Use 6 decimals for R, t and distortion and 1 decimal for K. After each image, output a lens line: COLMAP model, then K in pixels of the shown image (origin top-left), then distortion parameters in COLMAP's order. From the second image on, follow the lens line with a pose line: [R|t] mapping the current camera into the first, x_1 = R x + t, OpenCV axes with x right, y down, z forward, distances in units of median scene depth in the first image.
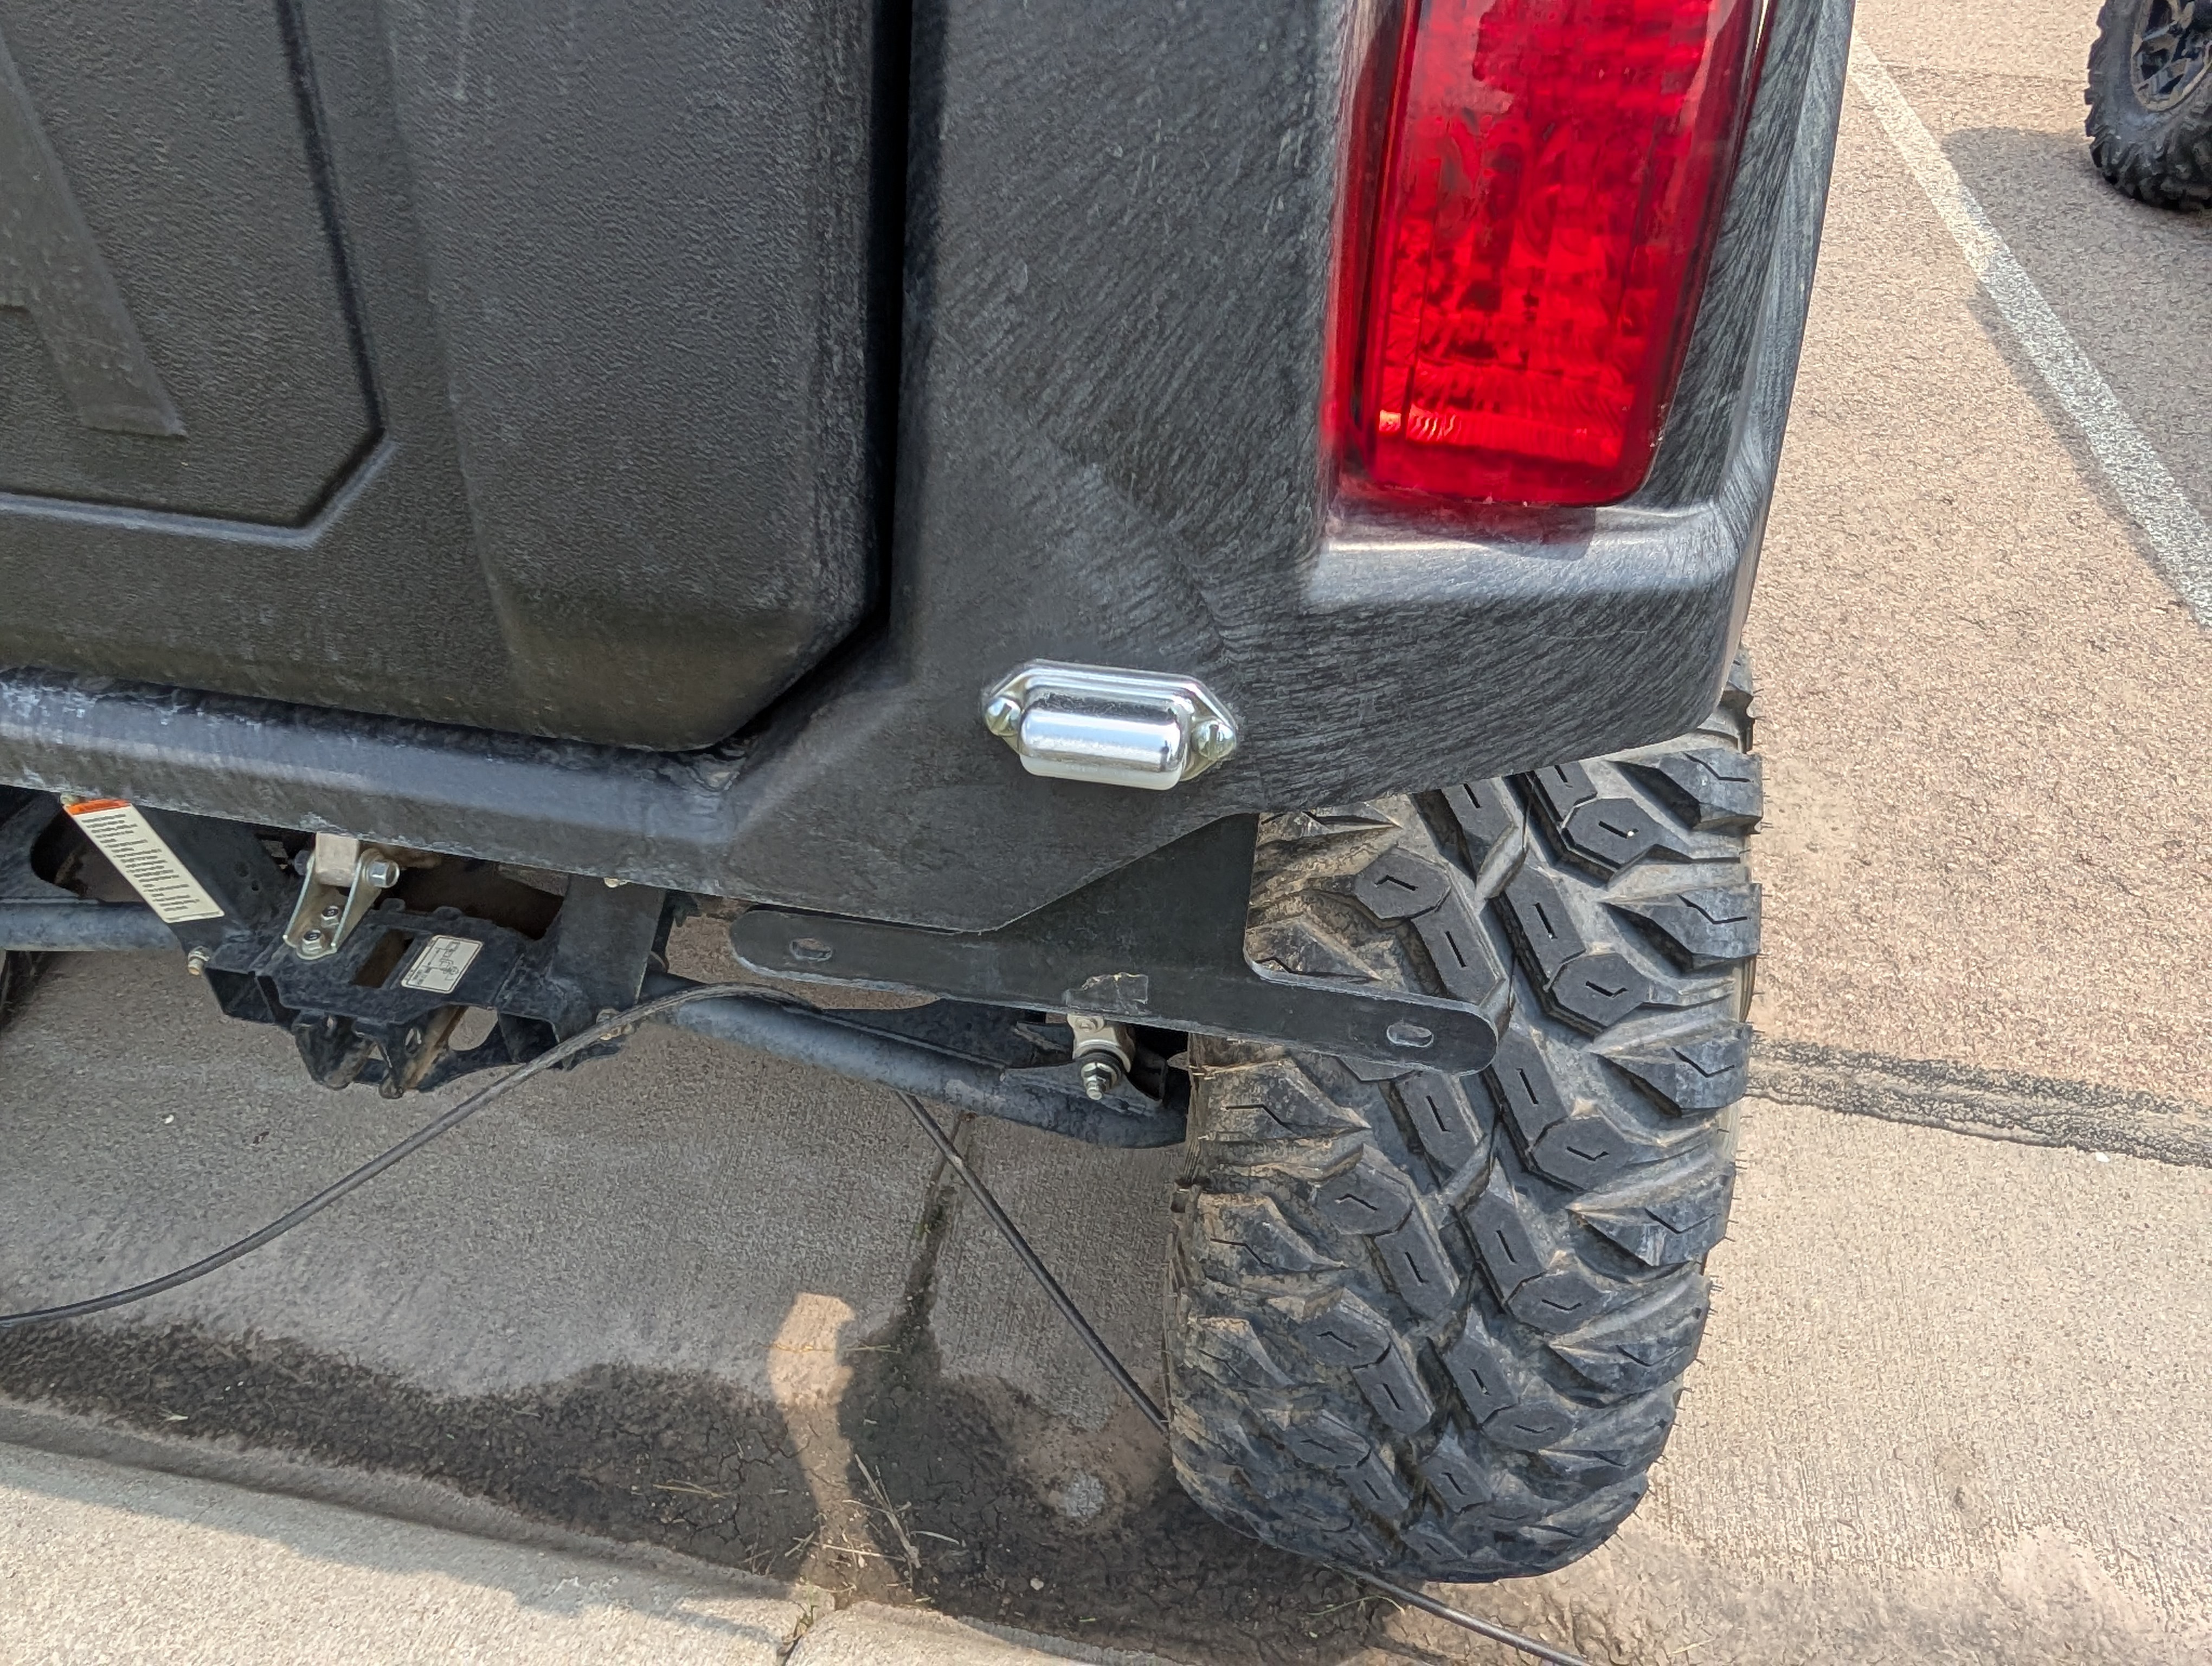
lens RADIAL K [[1595.8, 0, 1105.8], [0, 1595.8, 843.7], [0, 0, 1]] dist [0.000664, -0.000066]
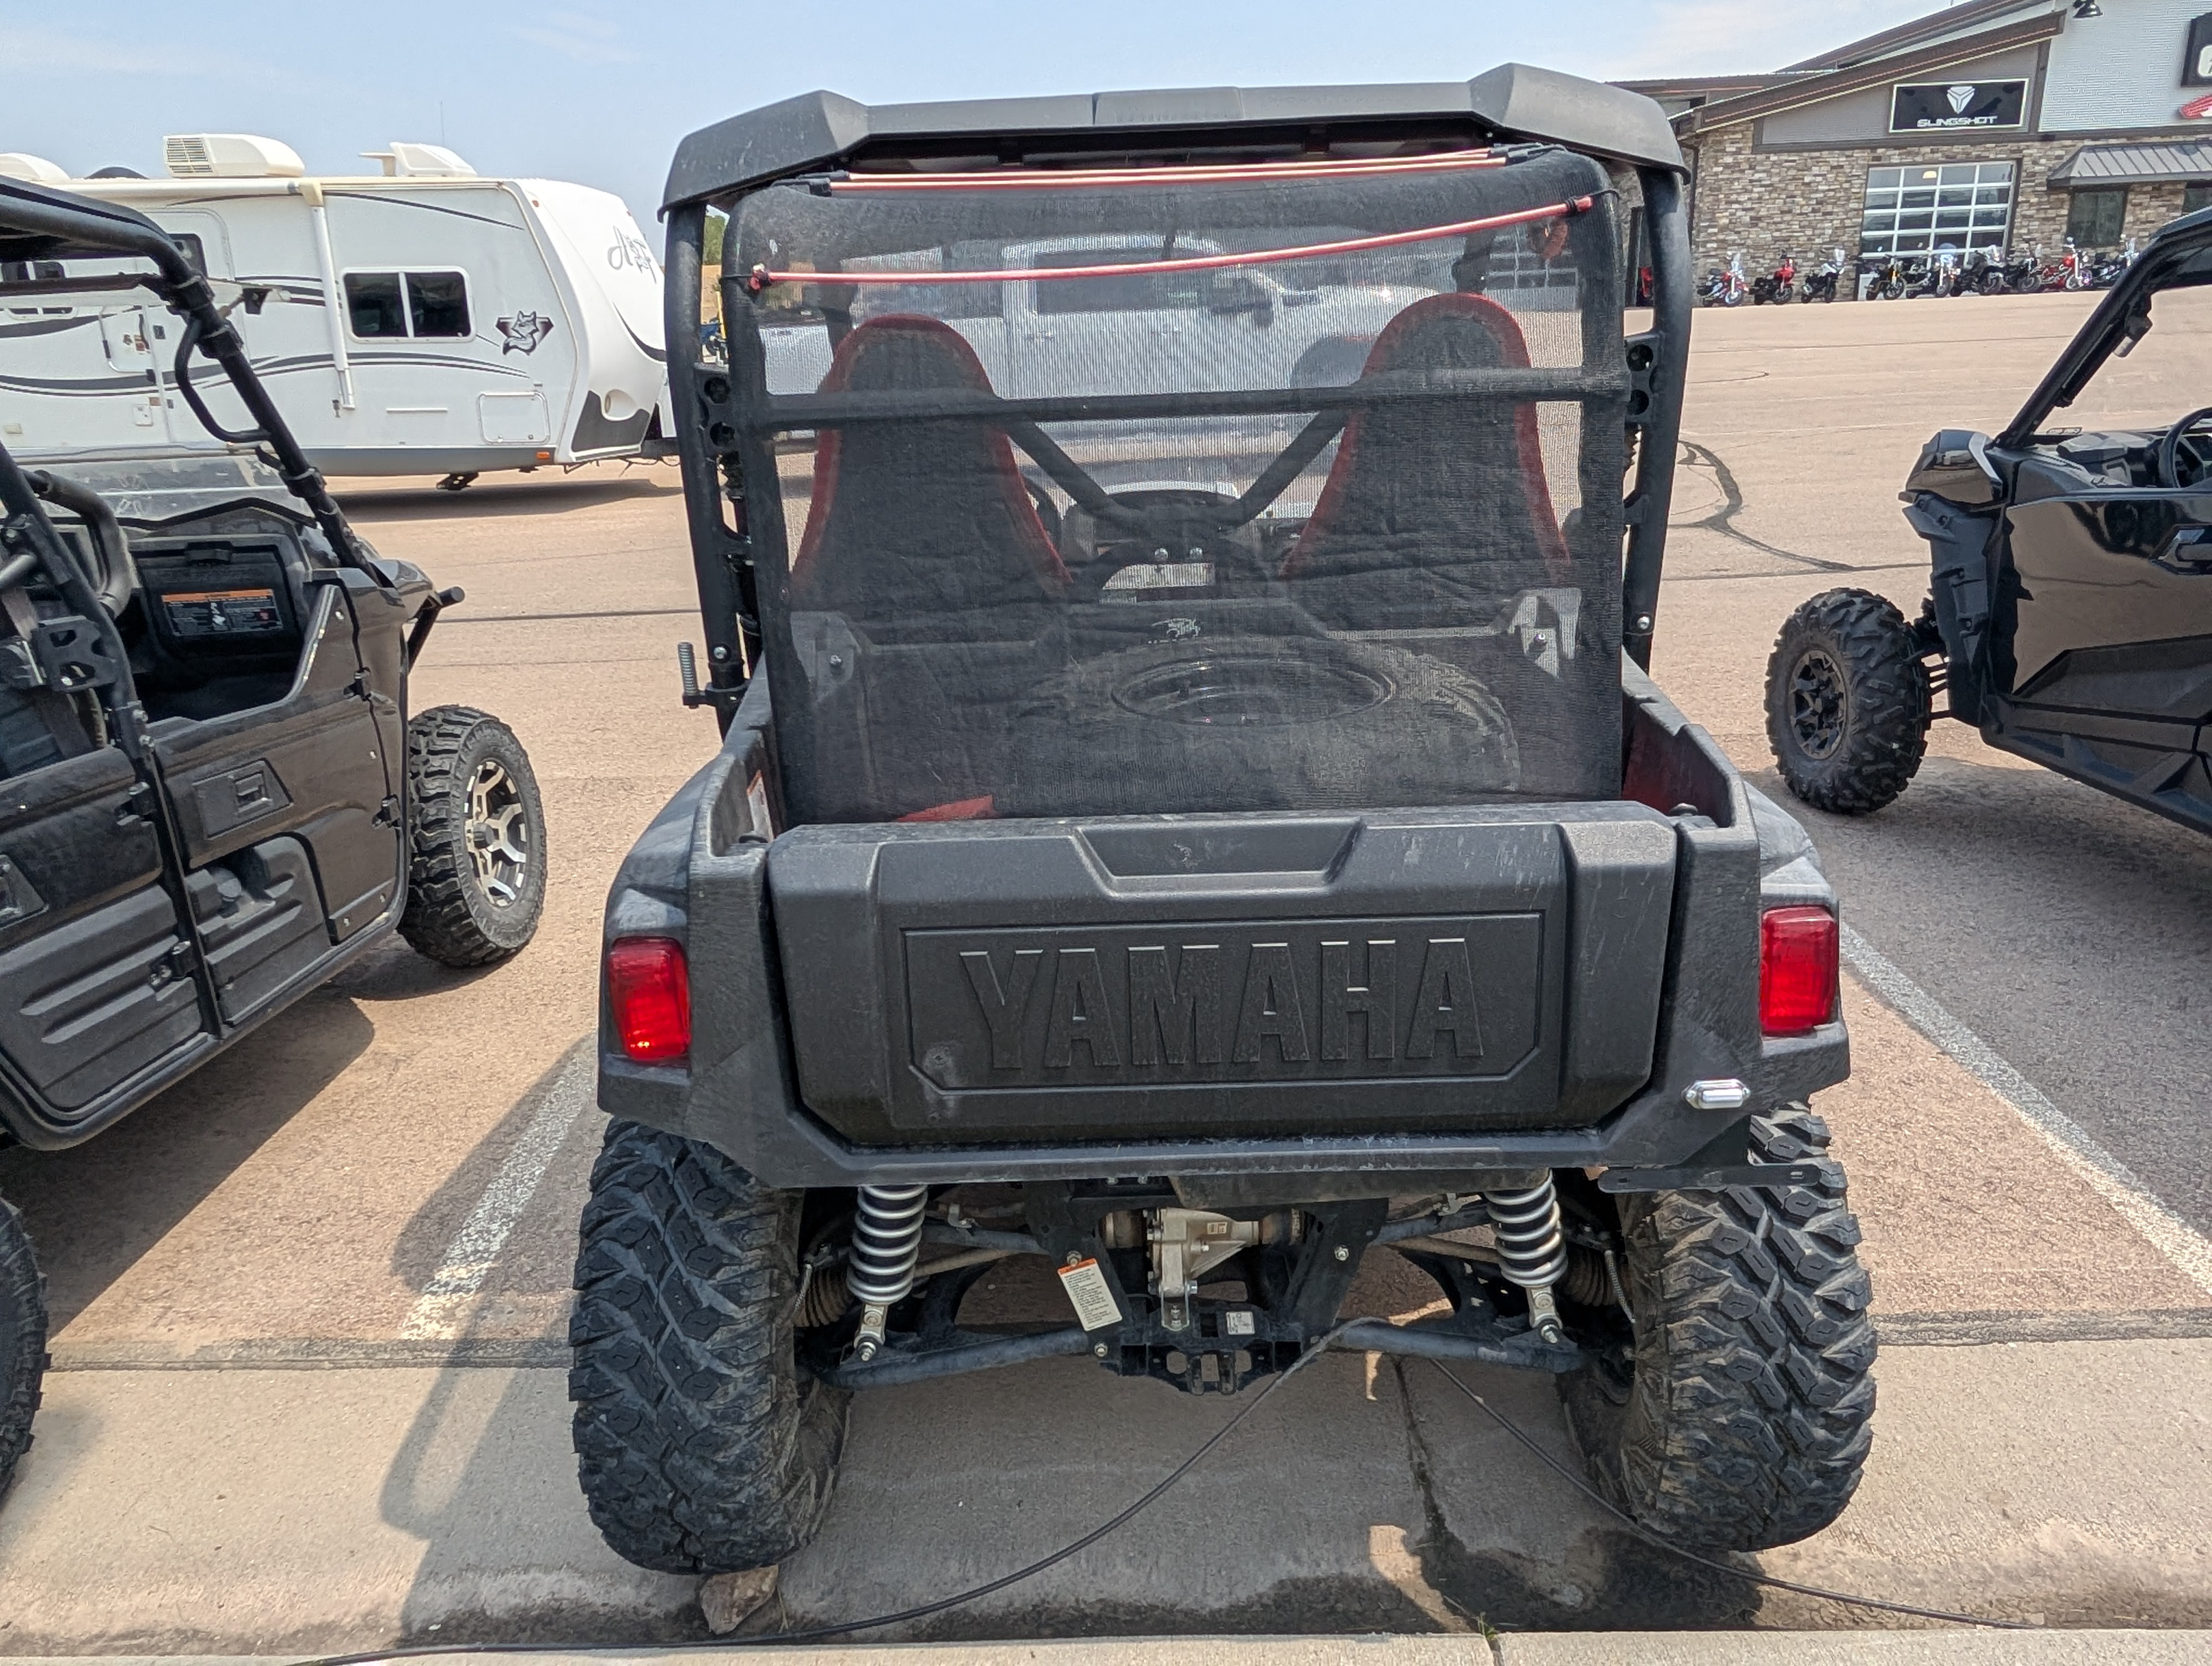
lens RADIAL K [[1595.8, 0, 1097.3], [0, 1595.8, 830.7], [0, 0, 1]] dist [0.000664, -0.000066]
pose [[0.984347, -0.116604, 0.132155, -0.776992], [0.157641, 0.917820, -0.364356, 0.208553], [-0.078809, 0.379486, 0.921835, -1.105626]]
